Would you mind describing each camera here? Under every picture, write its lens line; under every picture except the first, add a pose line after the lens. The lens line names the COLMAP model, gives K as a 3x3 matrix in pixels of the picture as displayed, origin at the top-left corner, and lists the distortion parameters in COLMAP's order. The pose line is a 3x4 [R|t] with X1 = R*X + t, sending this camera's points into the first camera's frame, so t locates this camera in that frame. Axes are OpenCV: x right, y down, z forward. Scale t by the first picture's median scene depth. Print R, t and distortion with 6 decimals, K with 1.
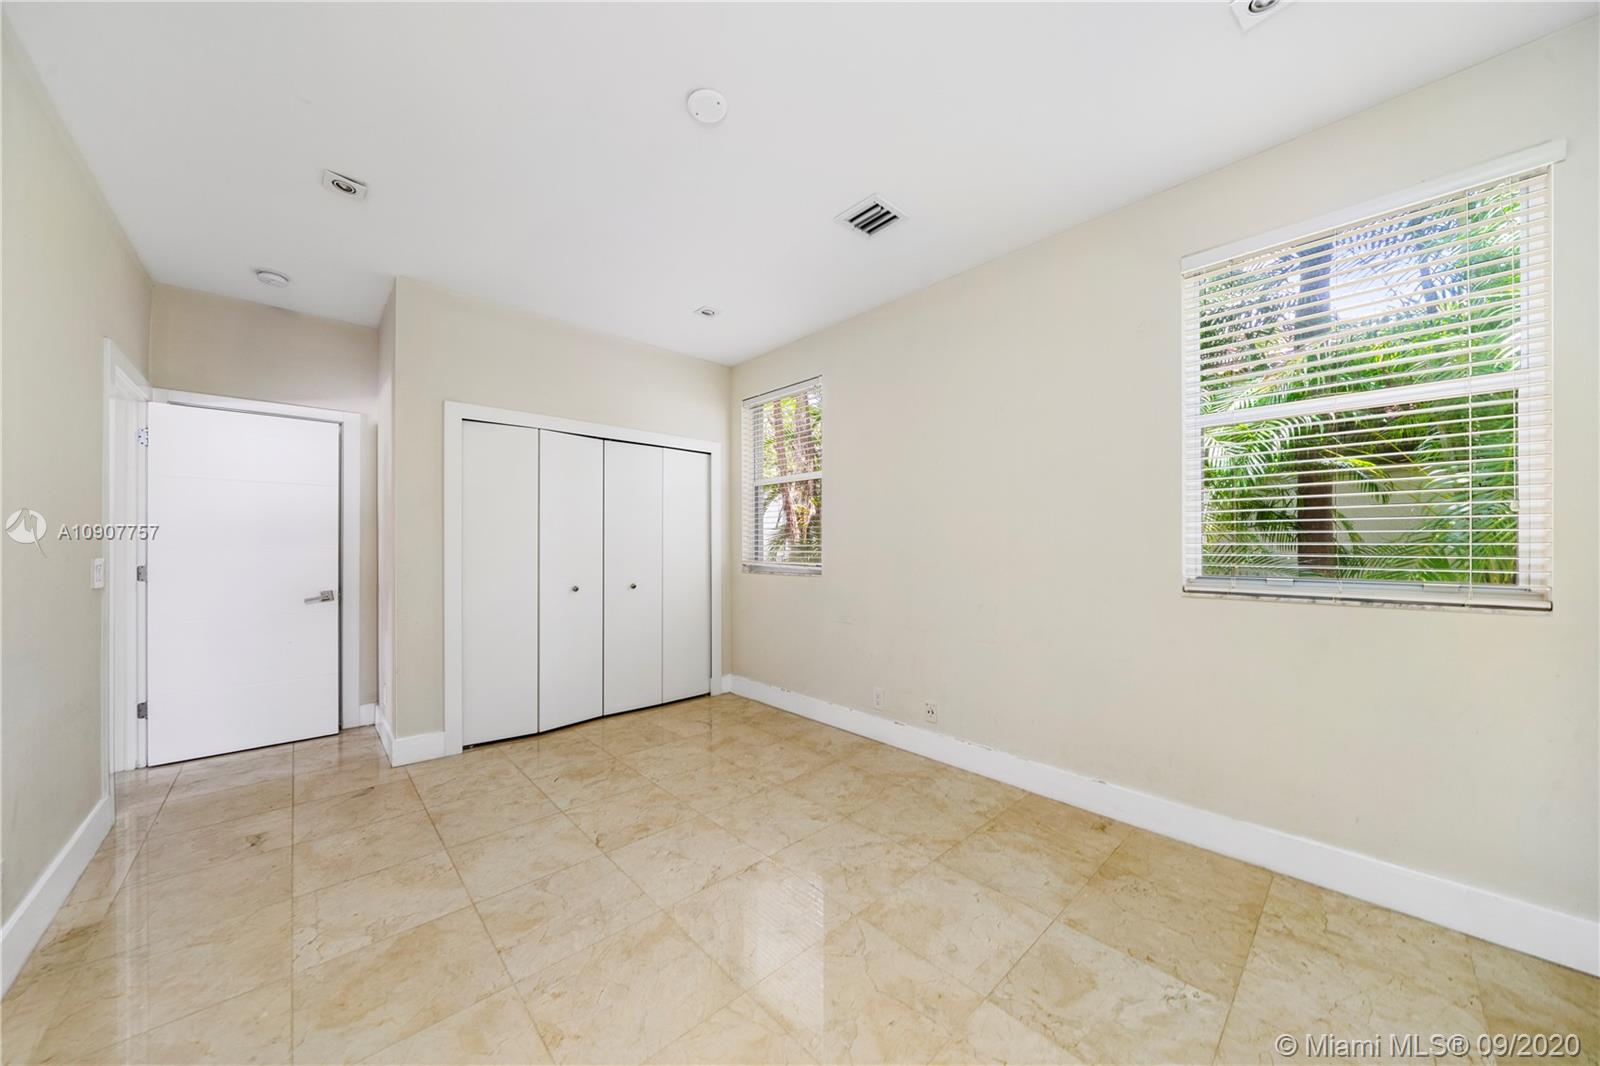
lens RADIAL K [[542.5, 0, 796.4], [0, 542.5, 543.9], [0, 0, 1]] dist [-0.008283, -0.000041]
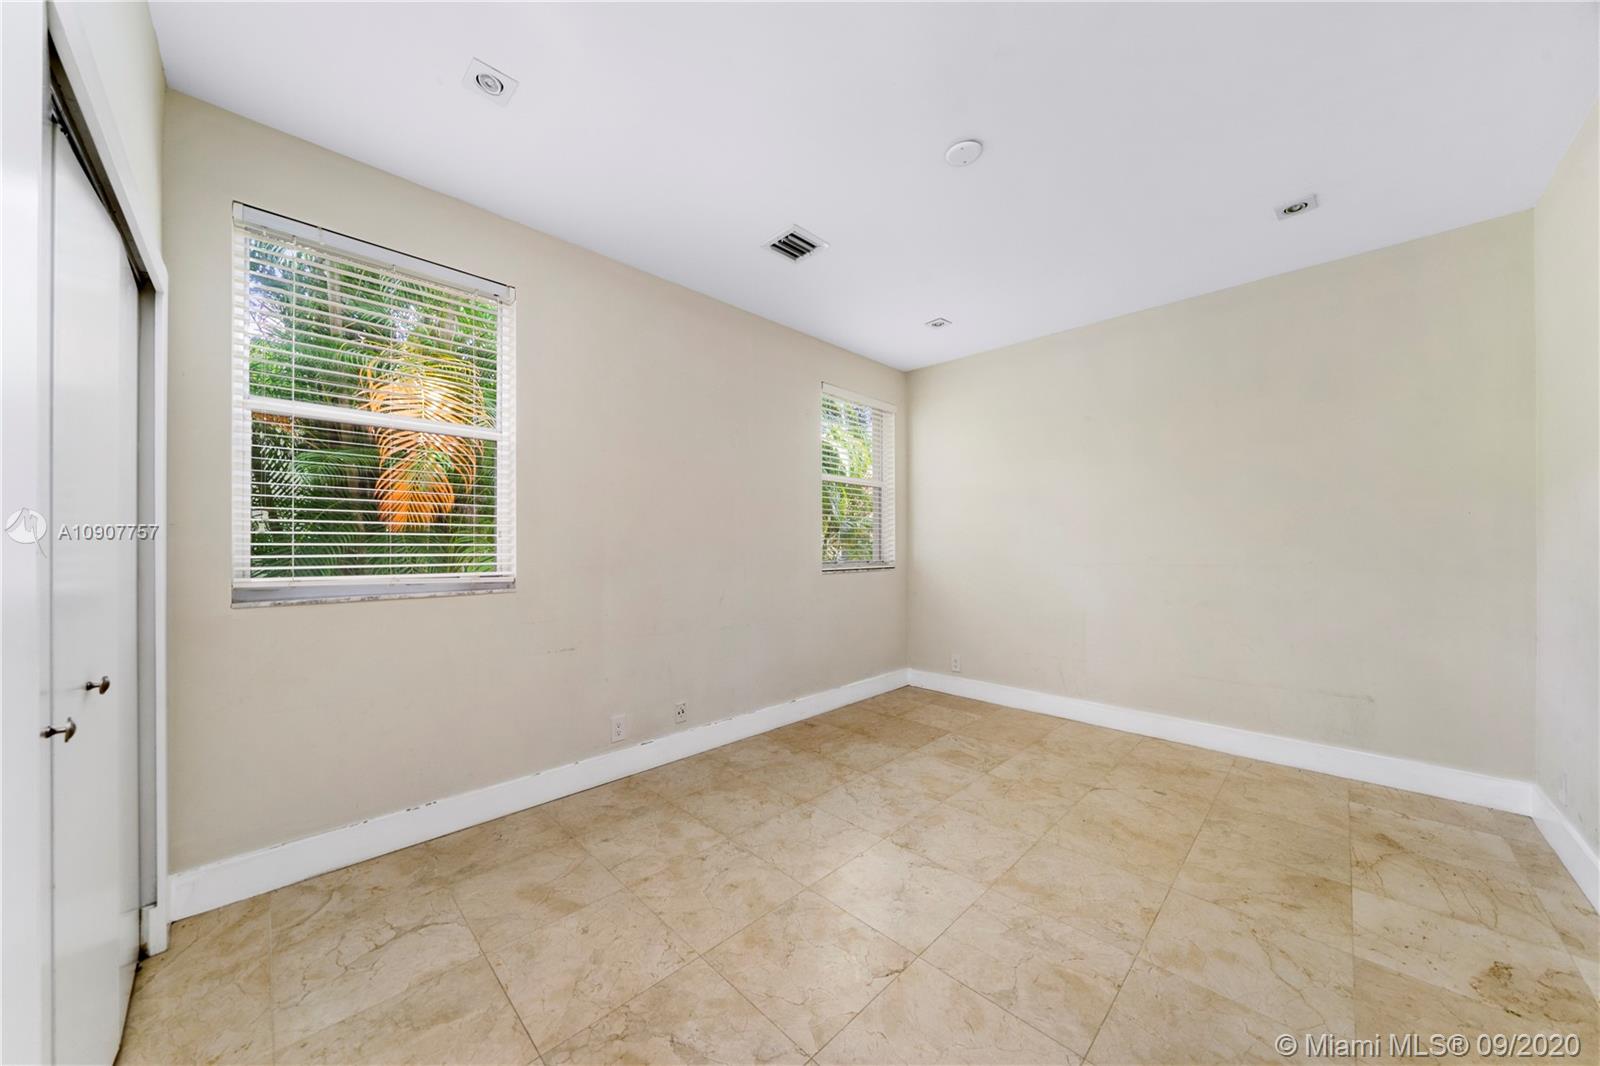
lens RADIAL K [[542.5, 0, 796.1], [0, 542.5, 540.5], [0, 0, 1]] dist [-0.008283, -0.000041]
pose [[-0.027856, 0.007415, 0.999584, -0.921364], [-0.002293, 0.999969, -0.007482, 0.002750], [-0.999609, -0.002501, -0.027838, 0.996866]]
